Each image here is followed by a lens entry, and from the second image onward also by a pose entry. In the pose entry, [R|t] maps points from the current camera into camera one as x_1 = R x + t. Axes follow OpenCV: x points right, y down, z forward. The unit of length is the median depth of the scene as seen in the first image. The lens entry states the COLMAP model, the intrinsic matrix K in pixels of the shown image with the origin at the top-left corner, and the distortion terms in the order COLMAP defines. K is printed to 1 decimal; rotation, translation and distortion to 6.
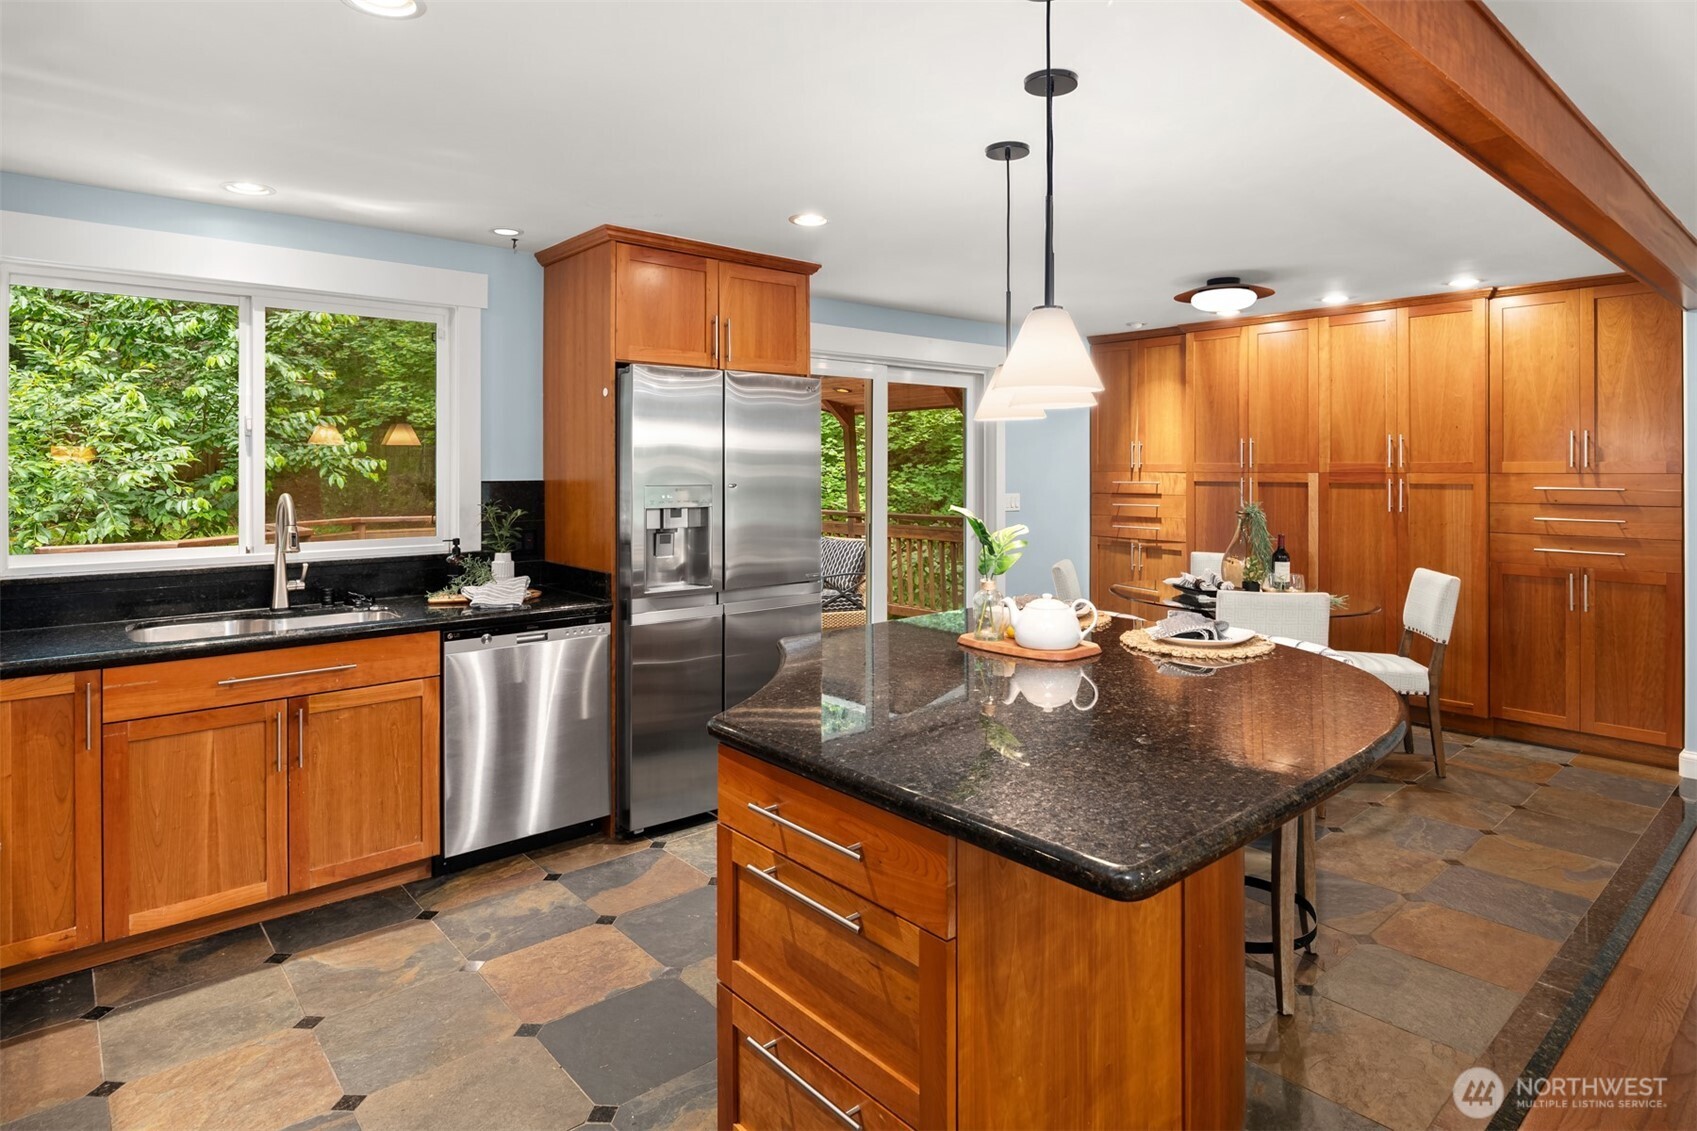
lens RADIAL K [[931.0, 0, 848.5], [0, 931.0, 565.5], [0, 0, 1]] dist [0.000356, -0.008566]
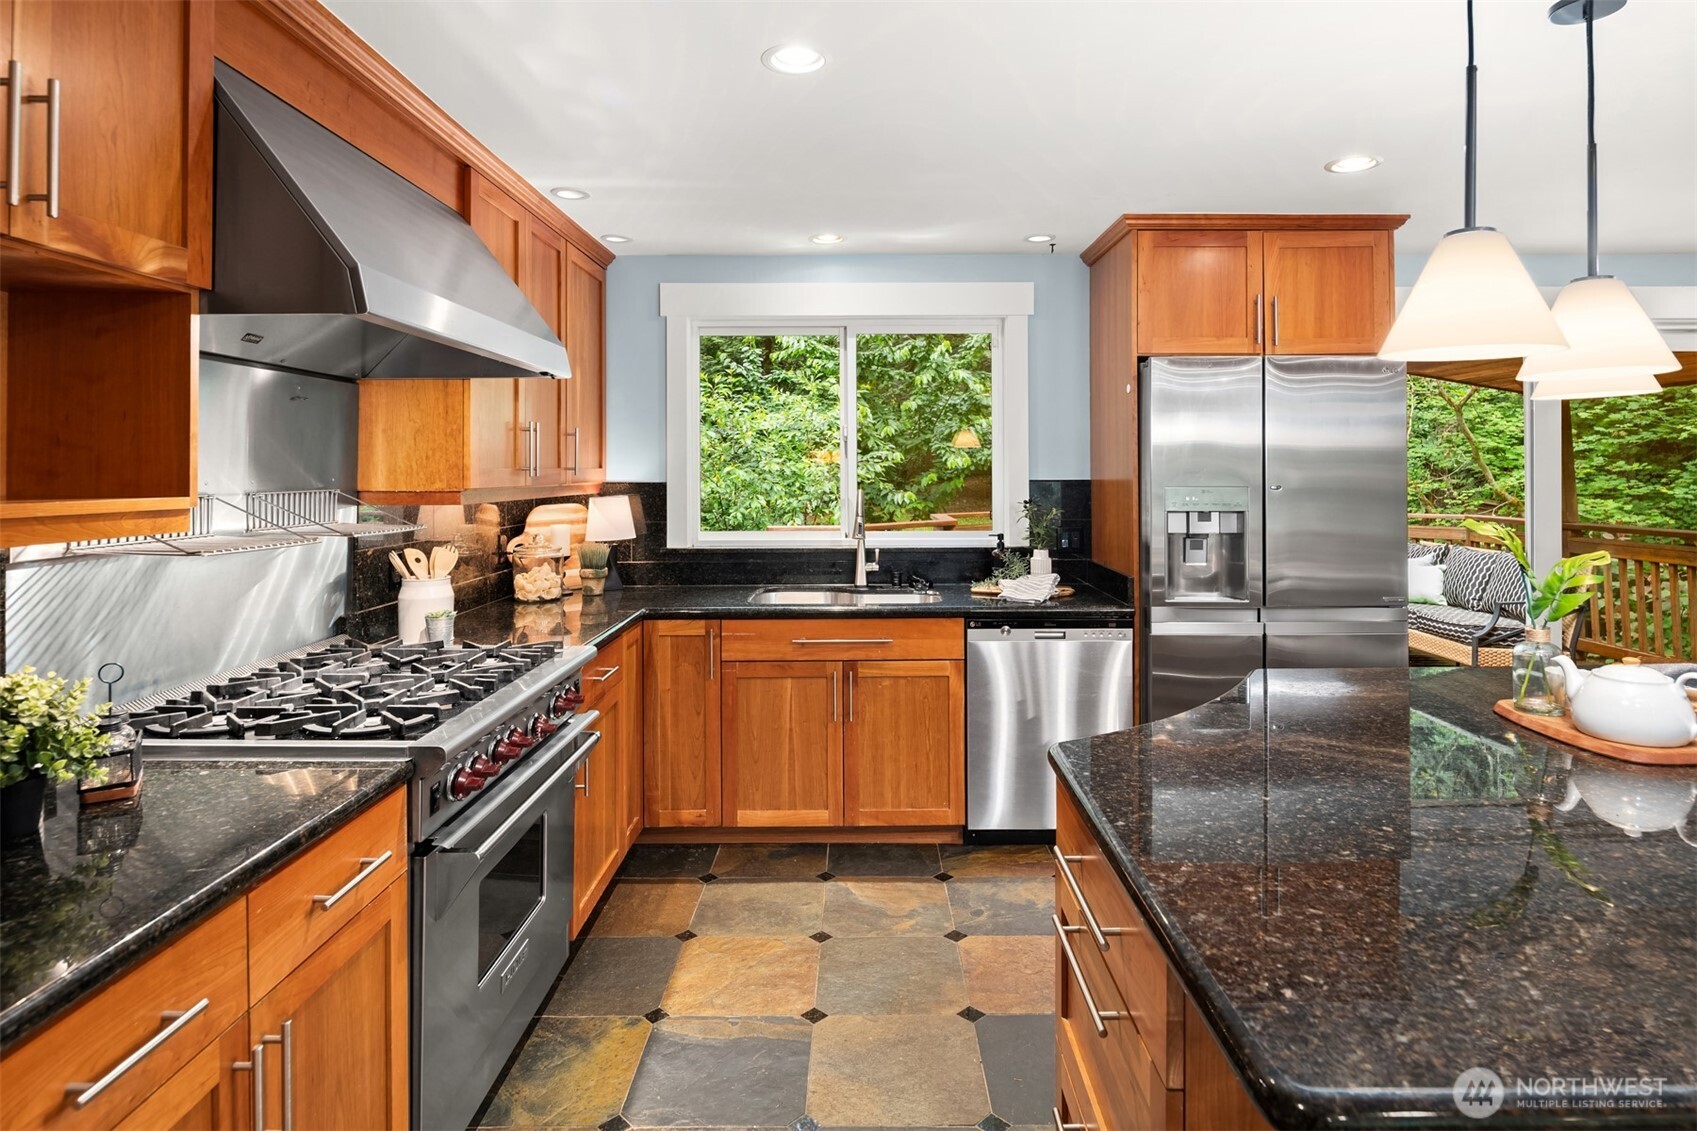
lens RADIAL K [[922.7, 0, 854.4], [0, 922.7, 549.3], [0, 0, 1]] dist [0.002147, -0.007871]
pose [[0.753769, 0.056354, -0.654718, 0.157443], [-0.066141, 0.997763, 0.009734, -0.011406], [0.653802, 0.035967, 0.755810, 0.101761]]
